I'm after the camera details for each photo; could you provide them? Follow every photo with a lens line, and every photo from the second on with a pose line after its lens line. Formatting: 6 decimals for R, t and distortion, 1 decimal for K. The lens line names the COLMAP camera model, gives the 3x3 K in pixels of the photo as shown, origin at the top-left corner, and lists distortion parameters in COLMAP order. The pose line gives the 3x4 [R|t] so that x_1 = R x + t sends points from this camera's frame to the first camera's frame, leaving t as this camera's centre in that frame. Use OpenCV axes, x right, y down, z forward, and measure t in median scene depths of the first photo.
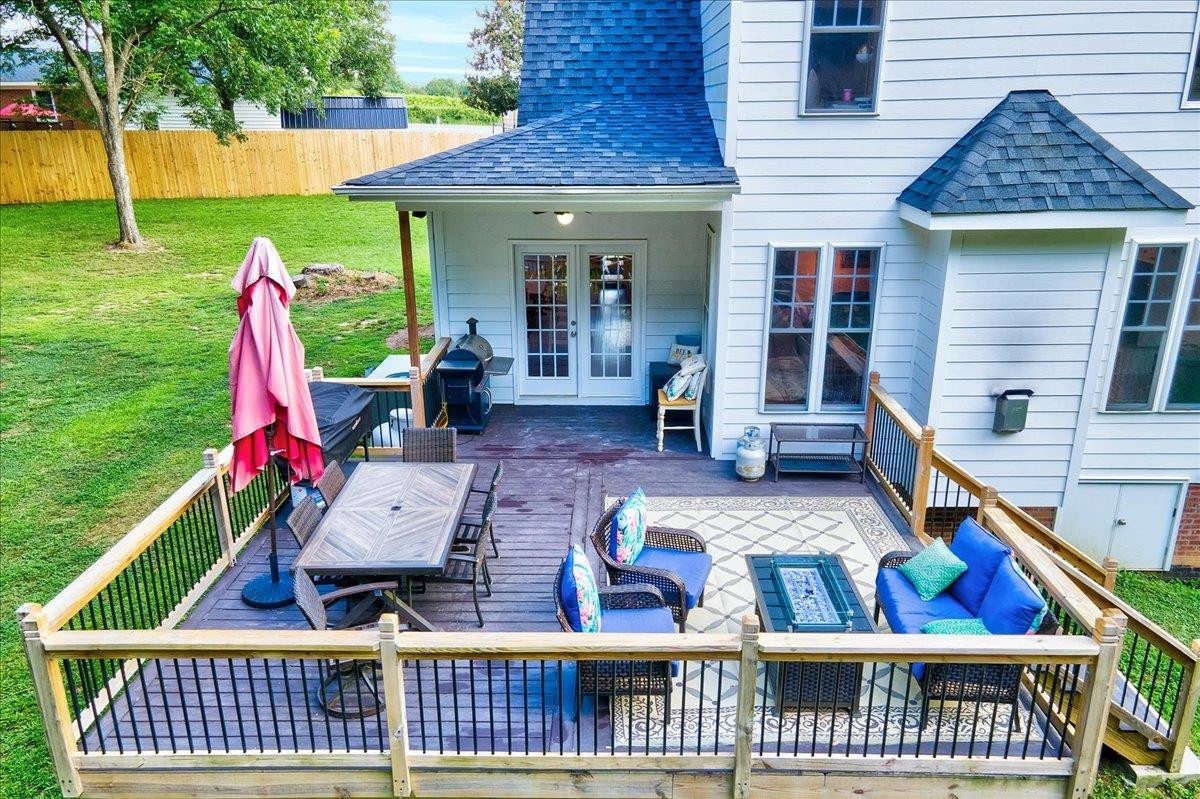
lens RADIAL K [[895.7, 0, 579.7], [0, 895.7, 403.5], [0, 0, 1]] dist [0.000926, -0.001788]
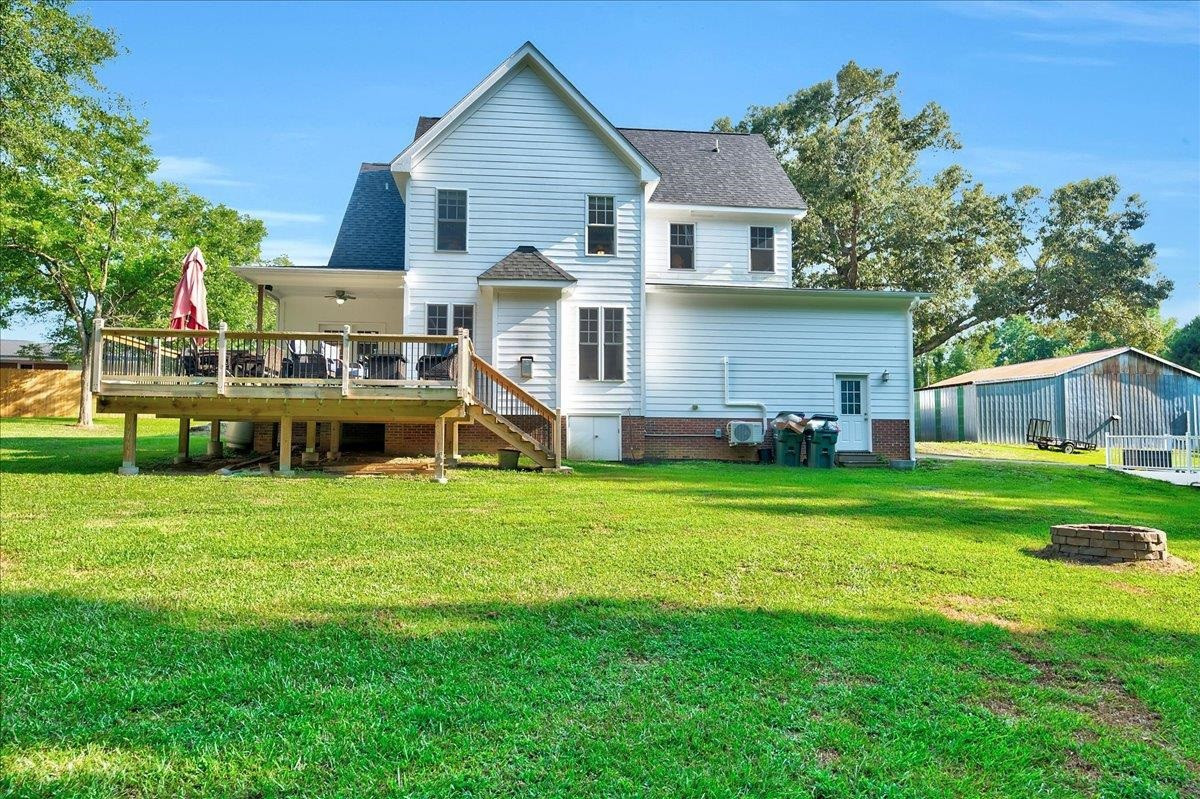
lens RADIAL K [[770.7, 0, 600.0], [0, 770.7, 399.5], [0, 0, 1]] dist [0.008149, 0.001128]
pose [[0.987701, 0.020078, 0.155057, 0.385225], [0.038974, 0.928798, -0.368531, 0.886425], [-0.151416, 0.370042, 0.916593, -0.895173]]
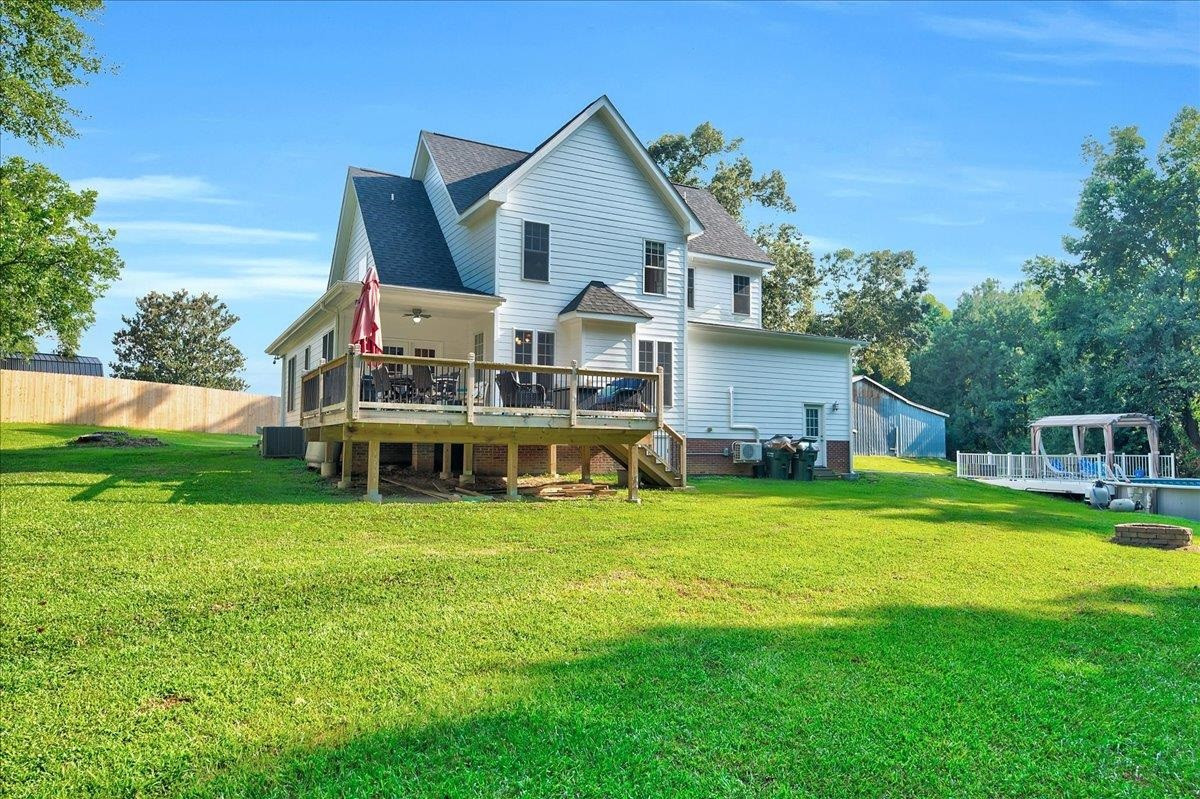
lens RADIAL K [[770.7, 0, 600.0], [0, 770.7, 399.5], [0, 0, 1]] dist [0.008149, 0.001128]
pose [[0.853920, 0.046626, 0.518311, -0.724394], [0.150165, 0.931537, -0.331195, 0.799599], [-0.498268, 0.360646, 0.788456, -0.771902]]
